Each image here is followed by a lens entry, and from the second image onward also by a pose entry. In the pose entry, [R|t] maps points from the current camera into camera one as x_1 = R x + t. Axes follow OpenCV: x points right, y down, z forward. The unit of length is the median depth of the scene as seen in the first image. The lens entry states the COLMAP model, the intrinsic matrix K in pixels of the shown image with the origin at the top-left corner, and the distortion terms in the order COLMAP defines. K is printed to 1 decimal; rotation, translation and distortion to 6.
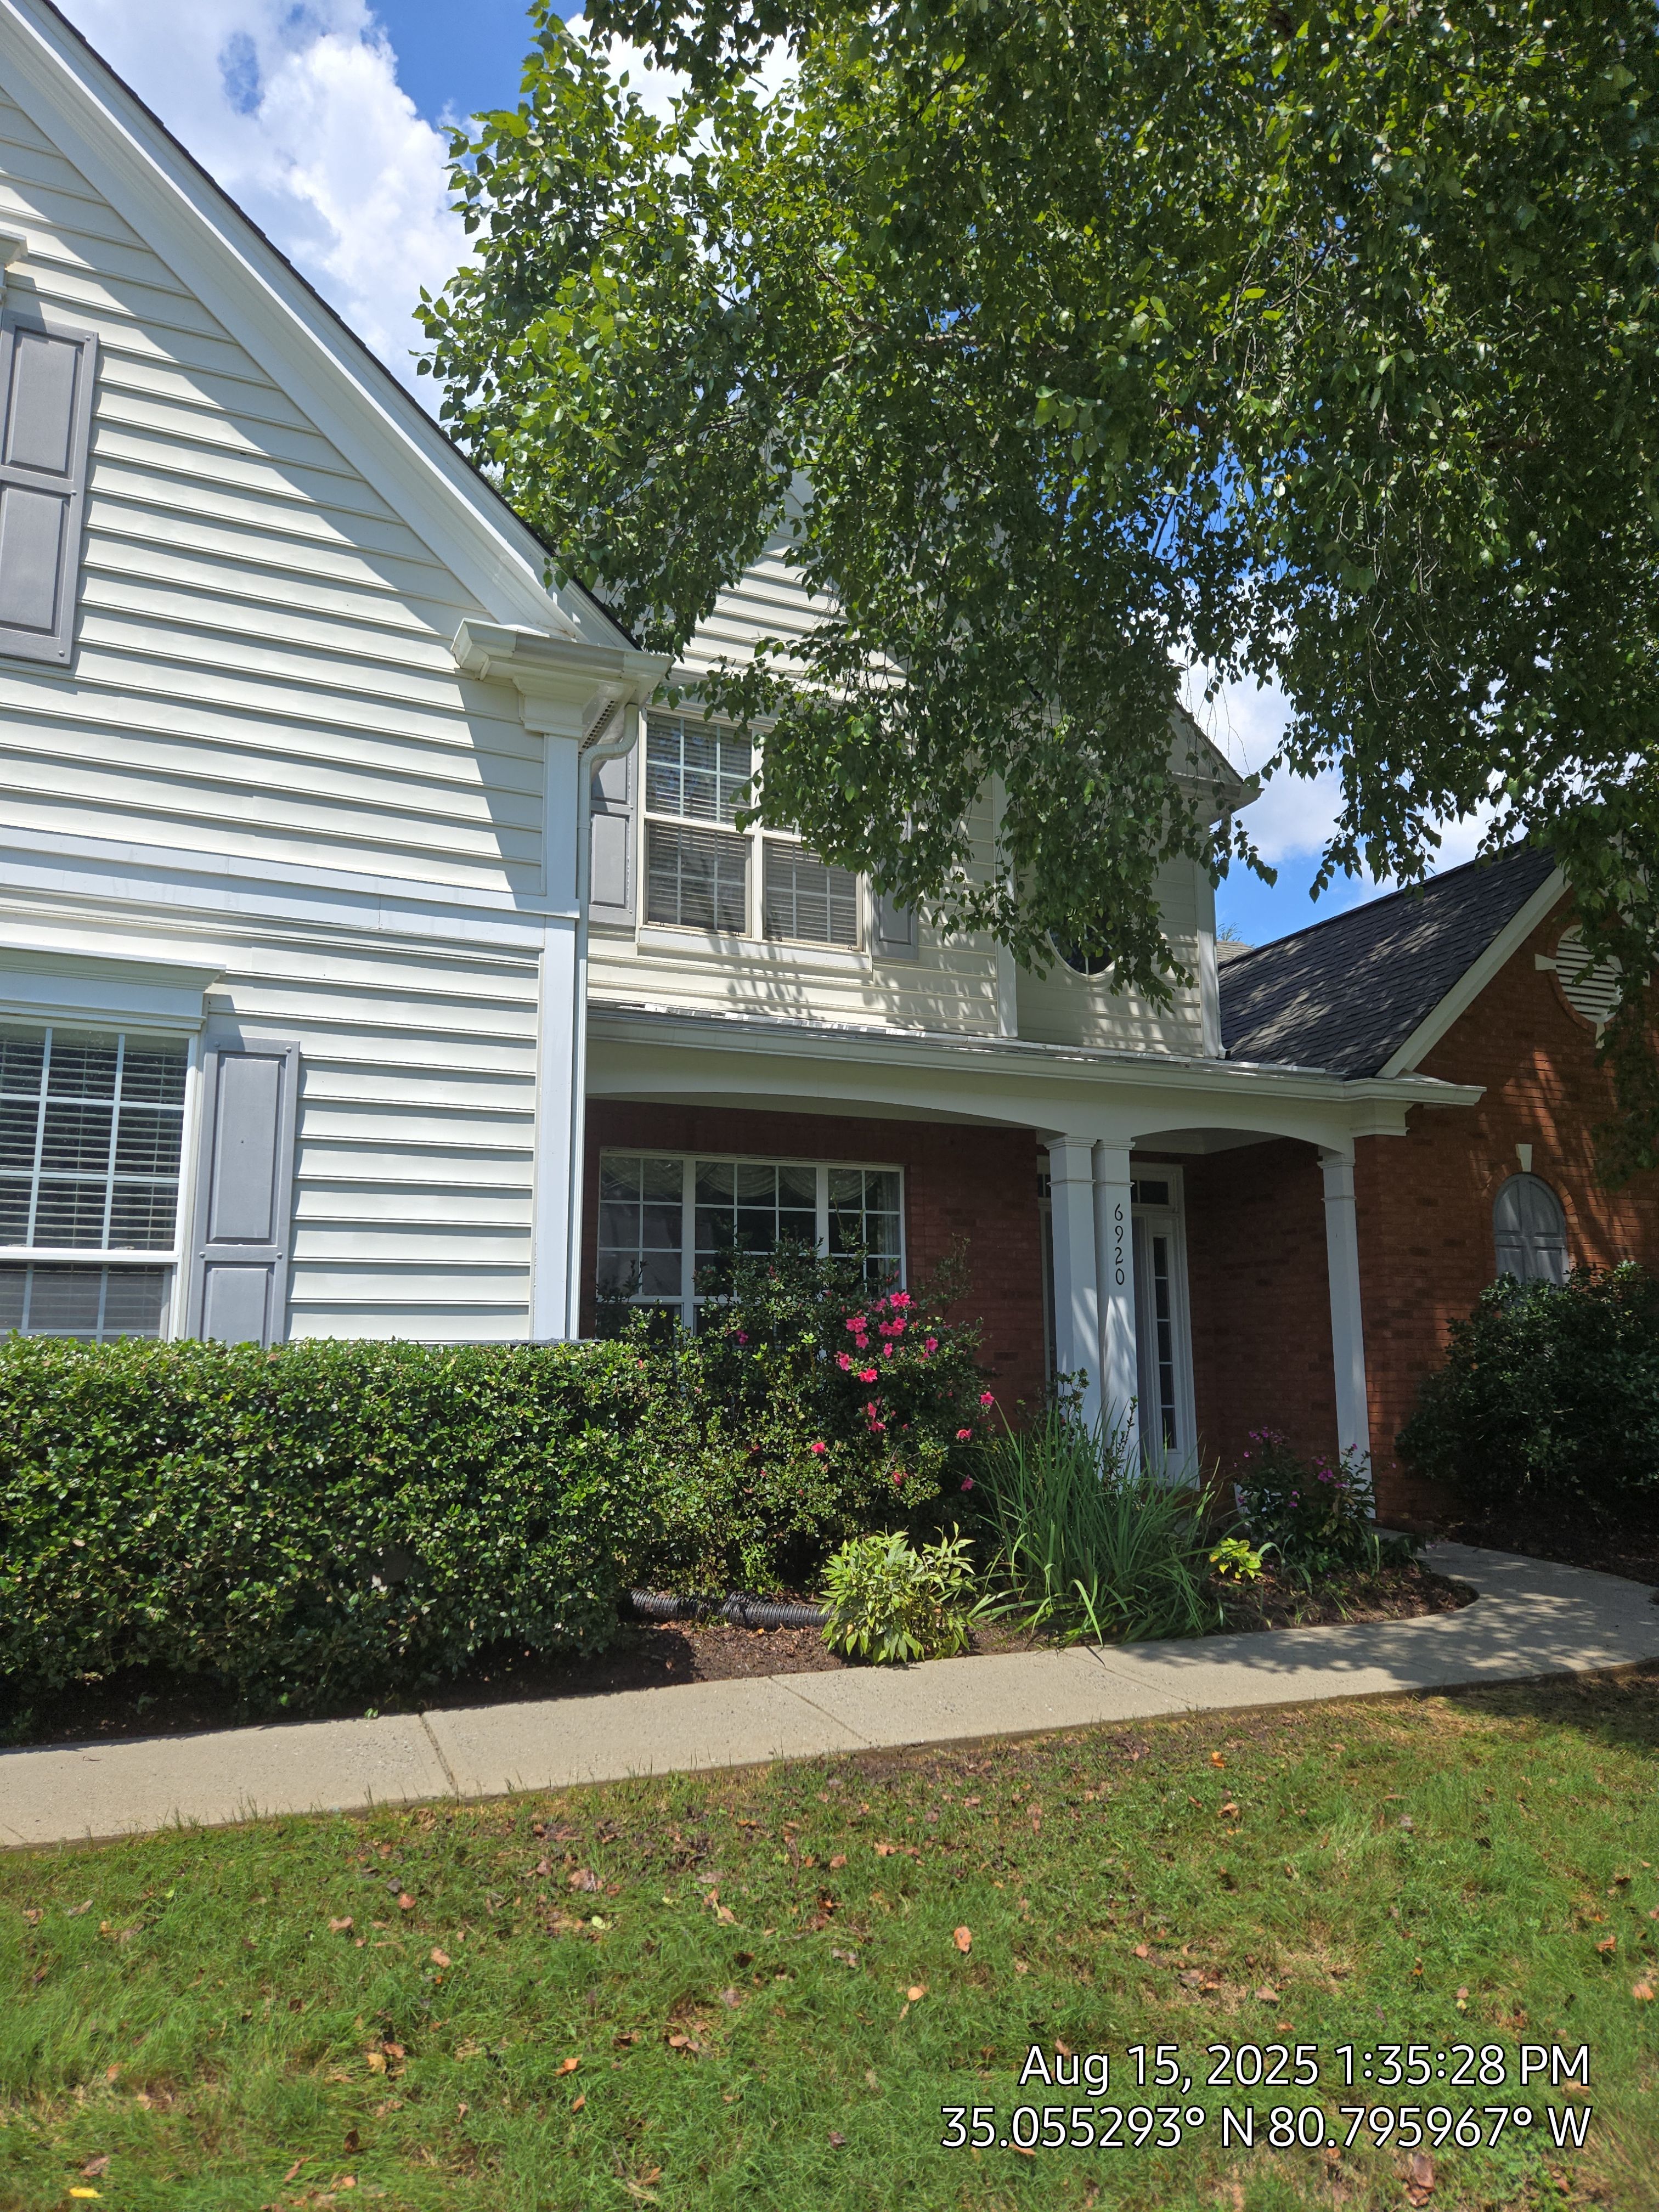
lens RADIAL K [[1494.9, 0, 836.2], [0, 1494.9, 1111.1], [0, 0, 1]] dist [0.077787, -0.072553]
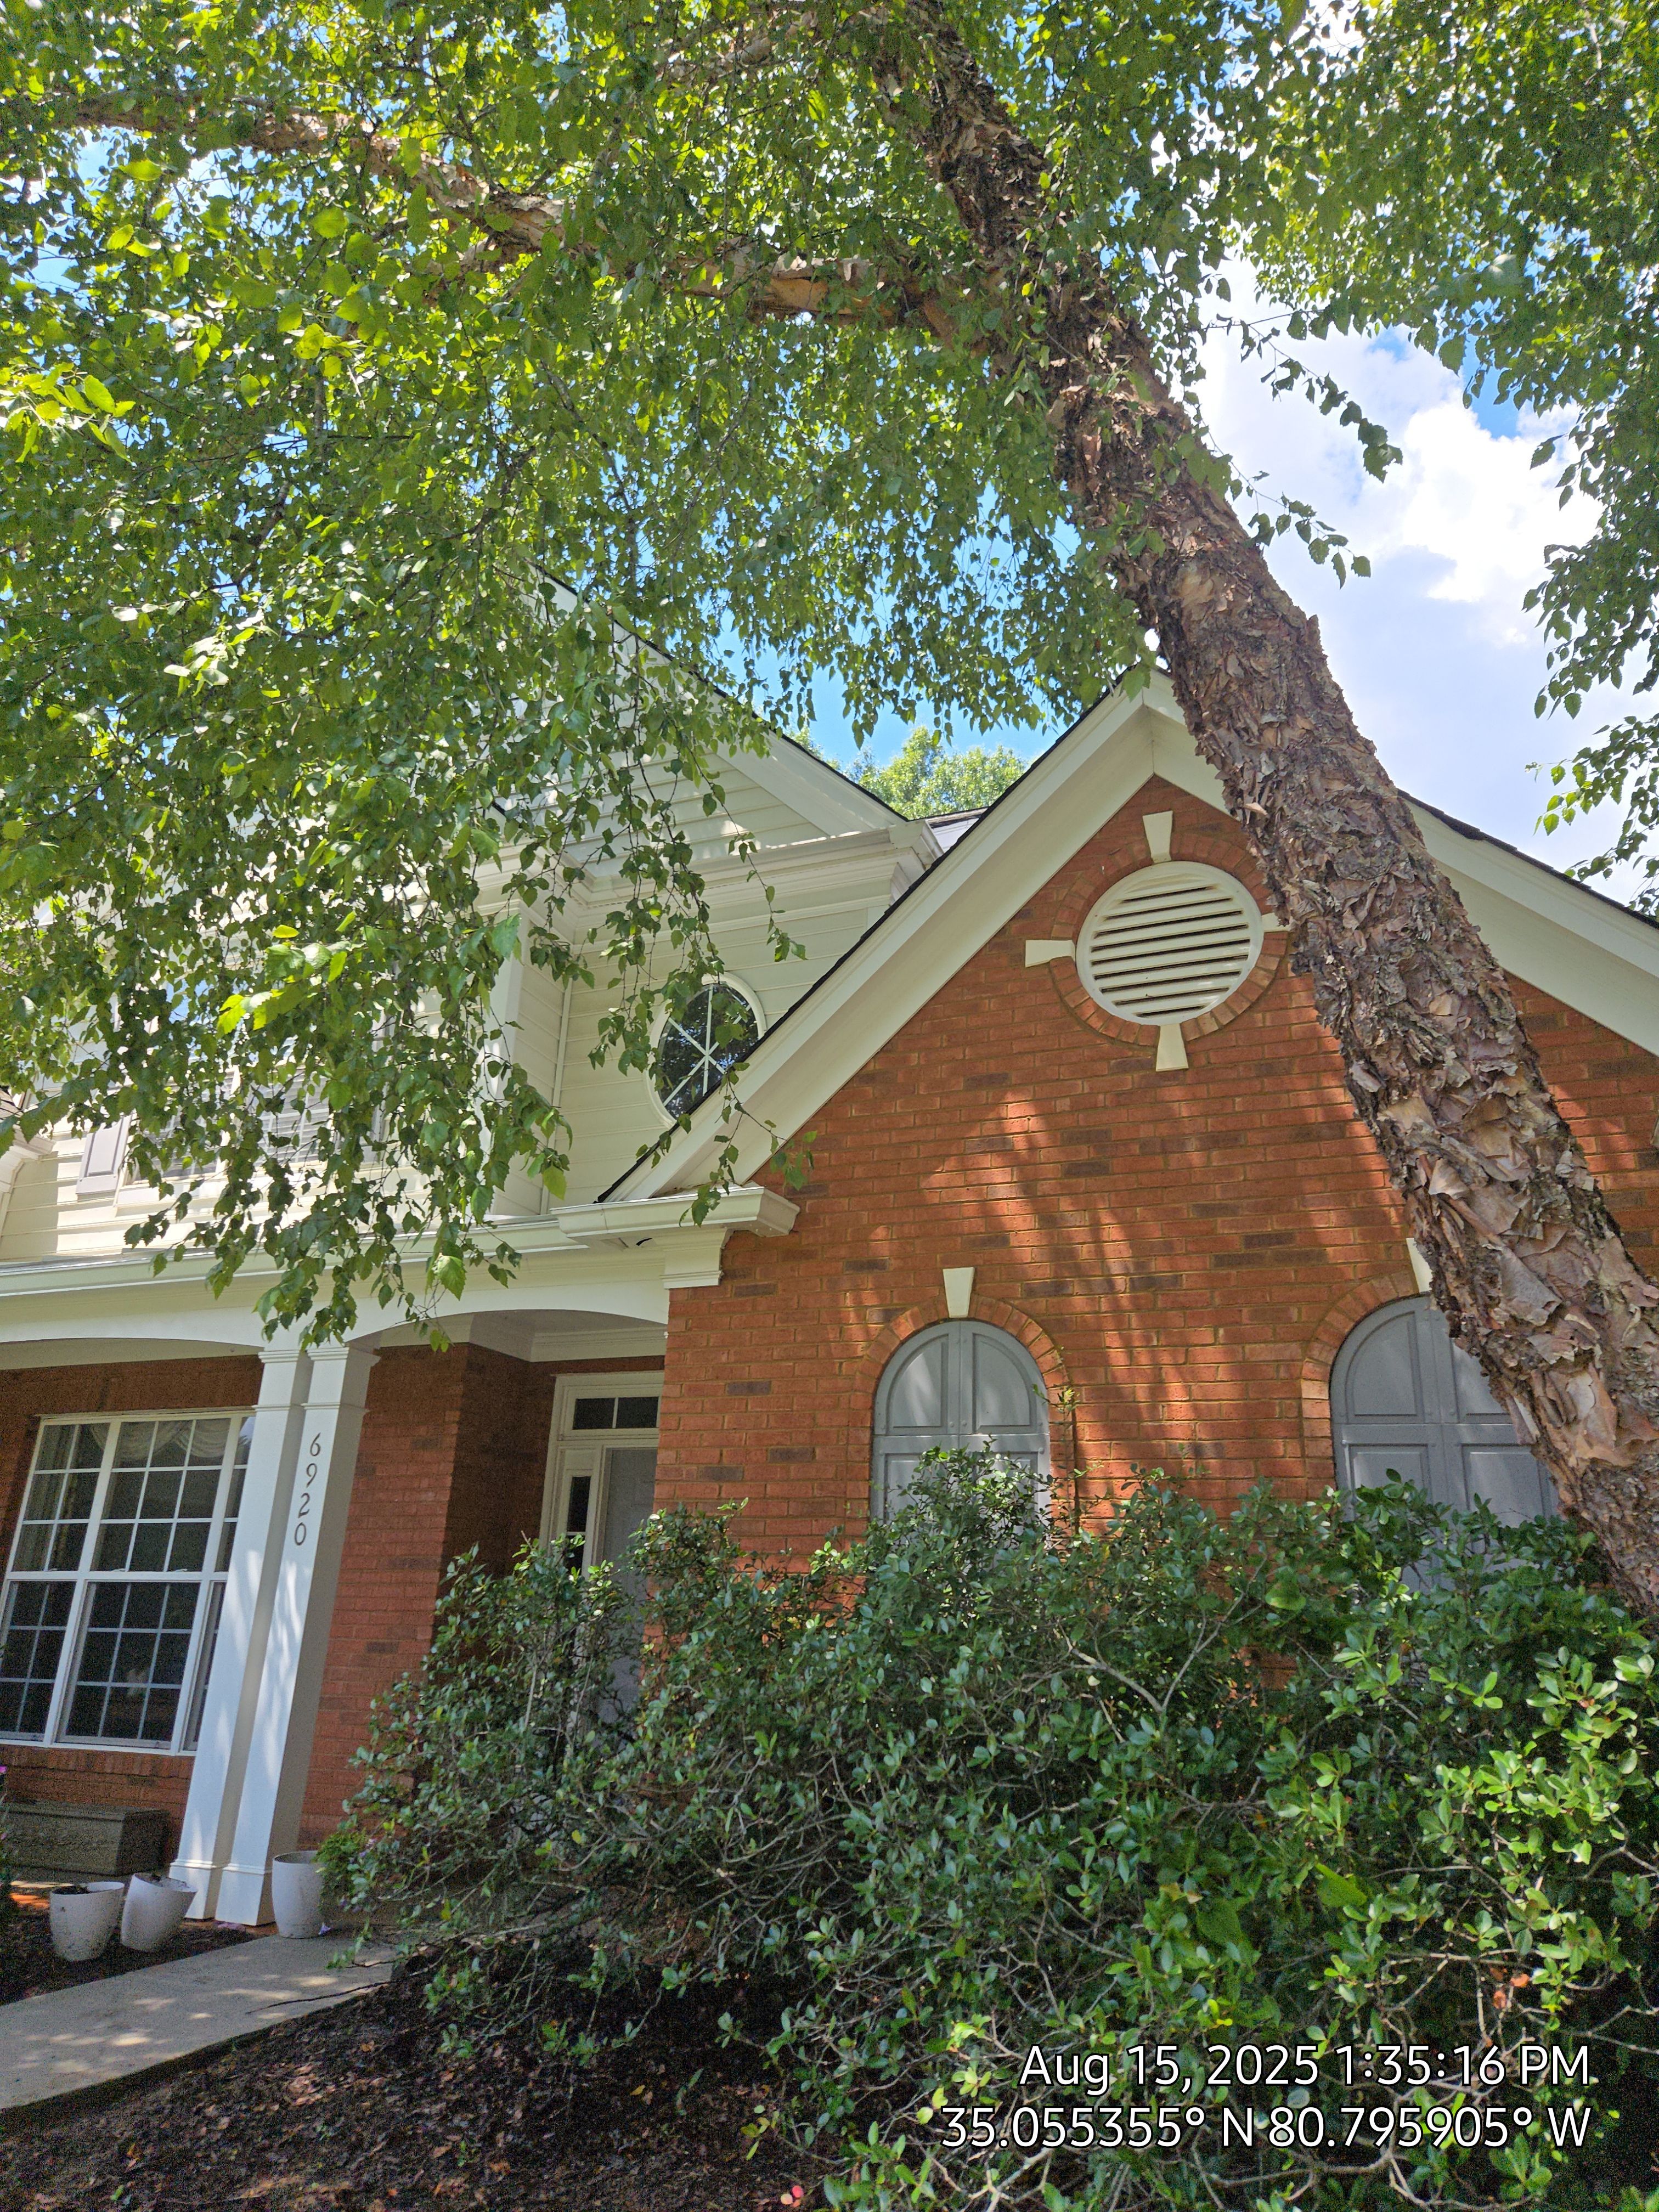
lens RADIAL K [[1494.9, 0, 836.2], [0, 1494.9, 1111.1], [0, 0, 1]] dist [0.077787, -0.072553]
pose [[0.696763, -0.219977, -0.682738, 1.060458], [0.083941, 0.970281, -0.226957, 0.114262], [0.712373, 0.100825, 0.694521, 0.741695]]
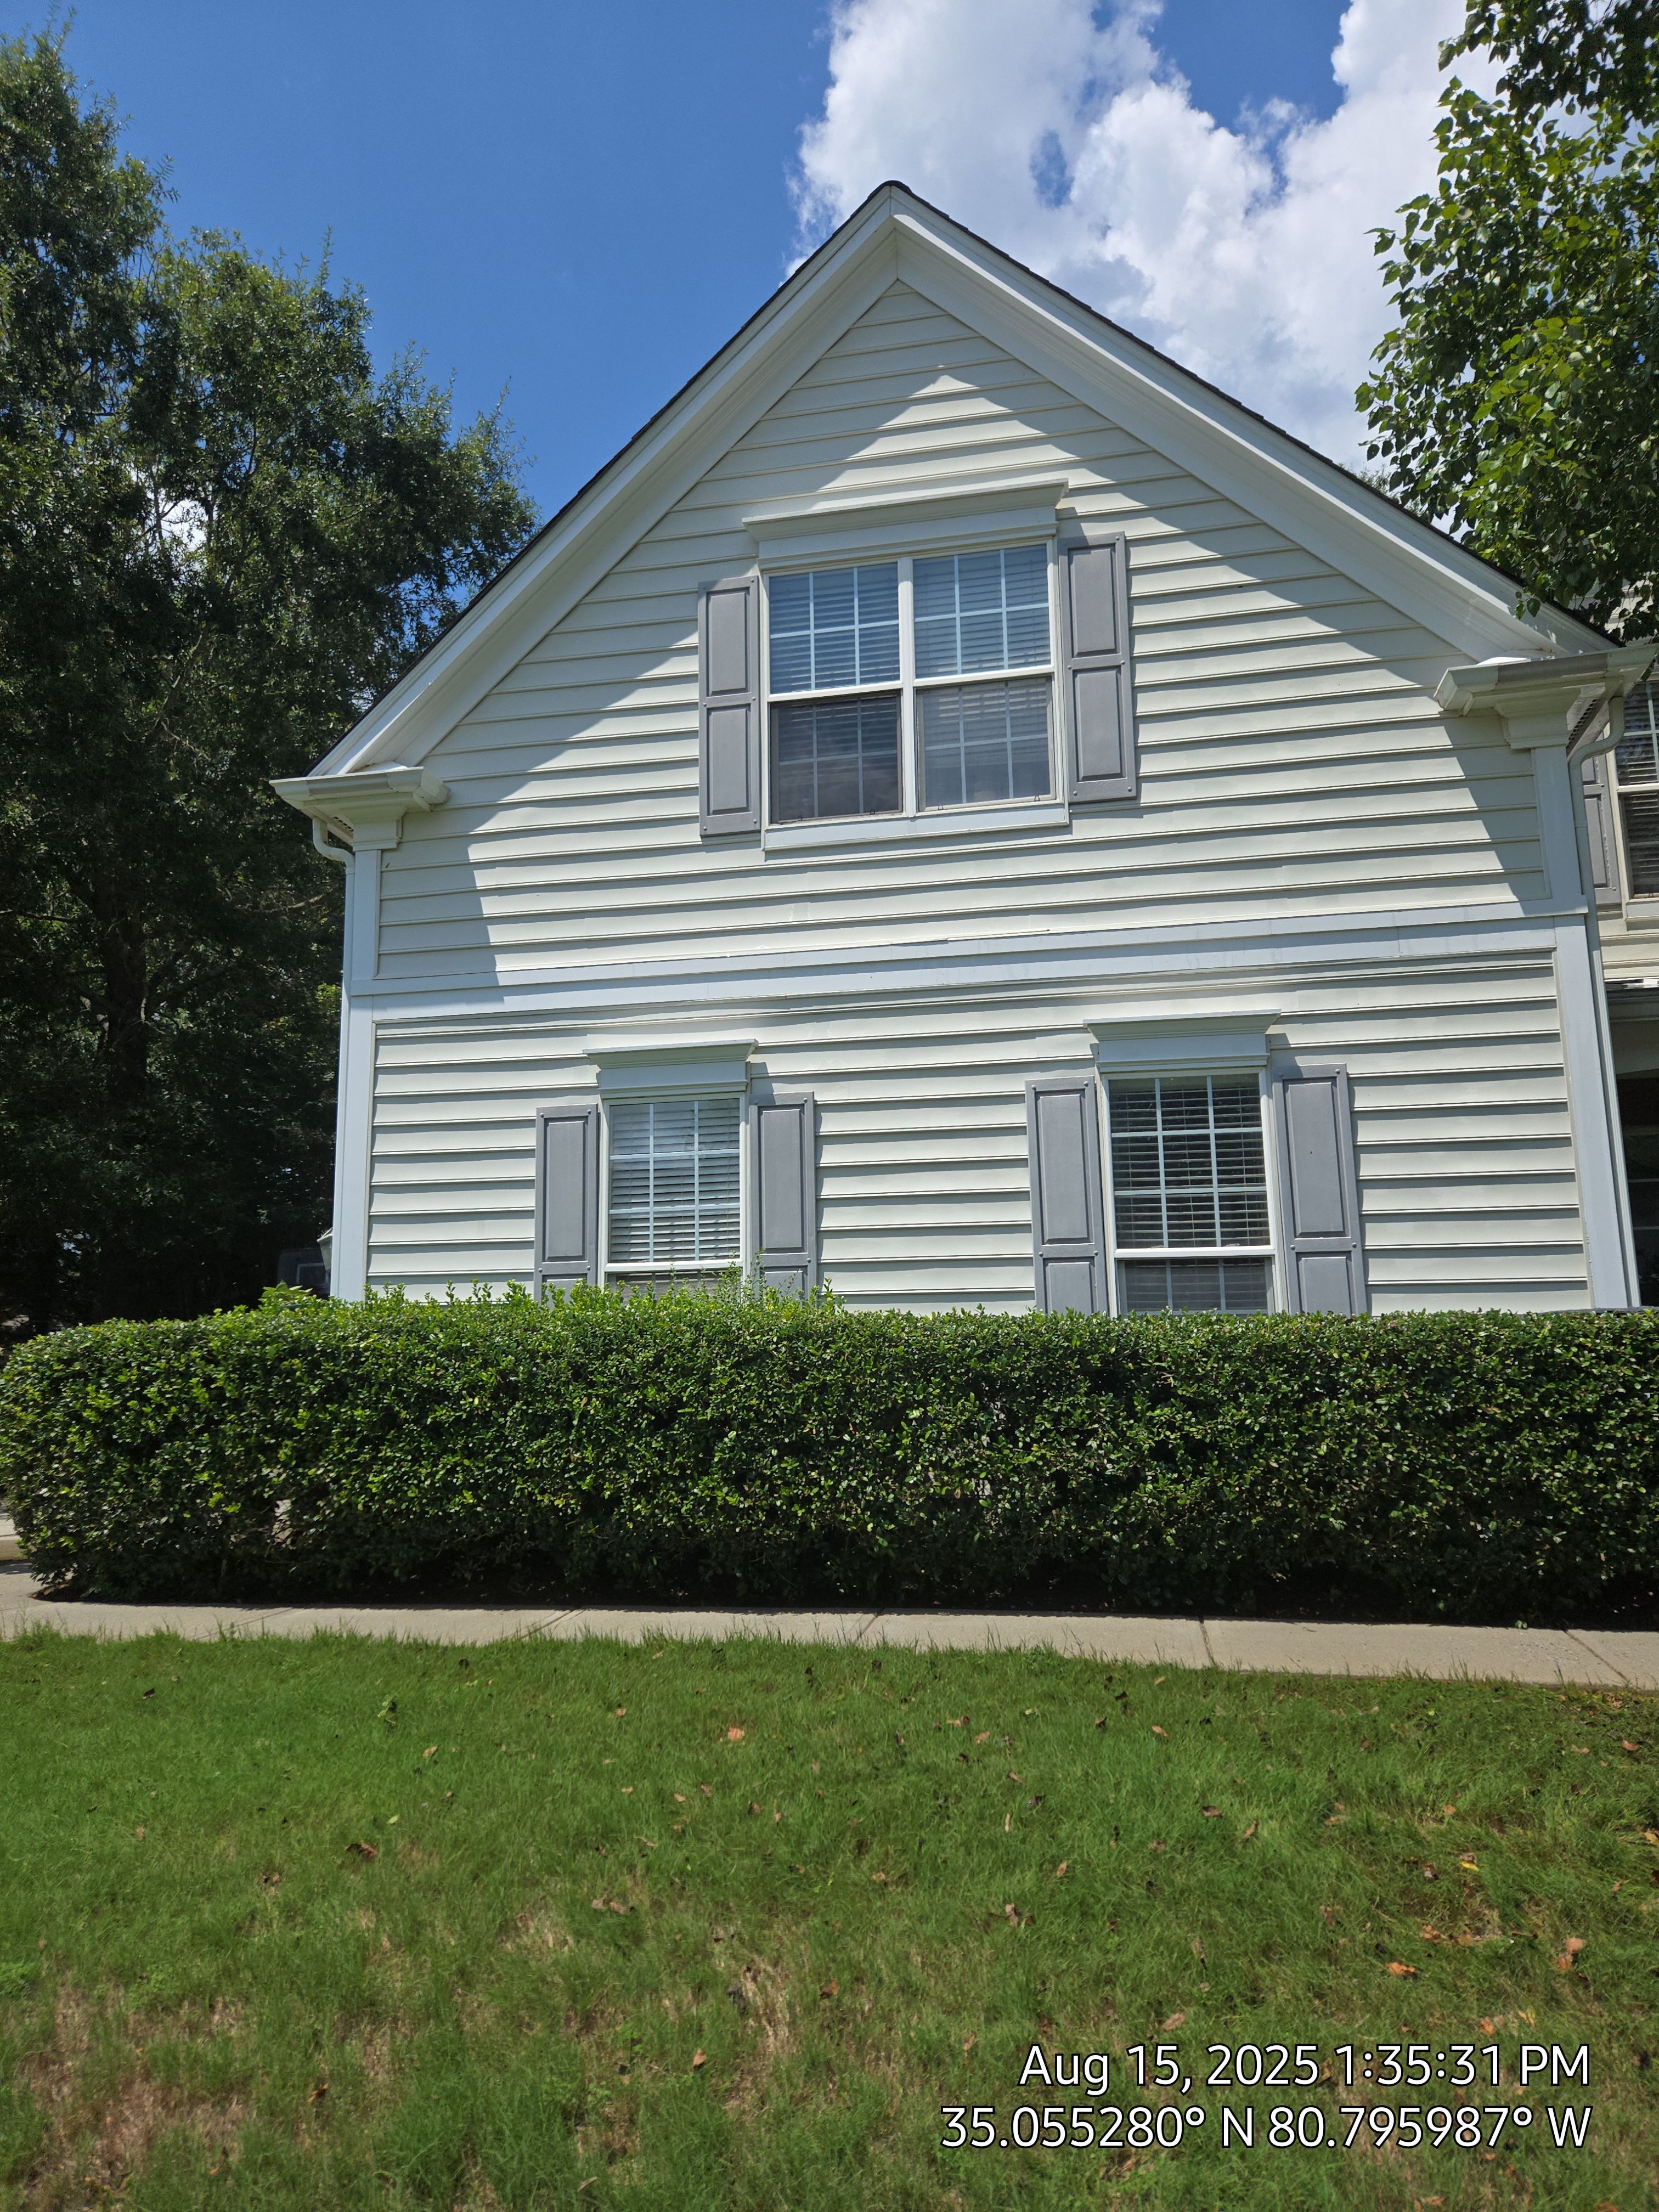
lens RADIAL K [[1494.9, 0, 836.2], [0, 1494.9, 1111.1], [0, 0, 1]] dist [0.077787, -0.072553]
pose [[0.827841, -0.109373, -0.550197, -0.044364], [0.107528, 0.993560, -0.035720, -0.010733], [0.550561, -0.029591, 0.834271, -0.216371]]
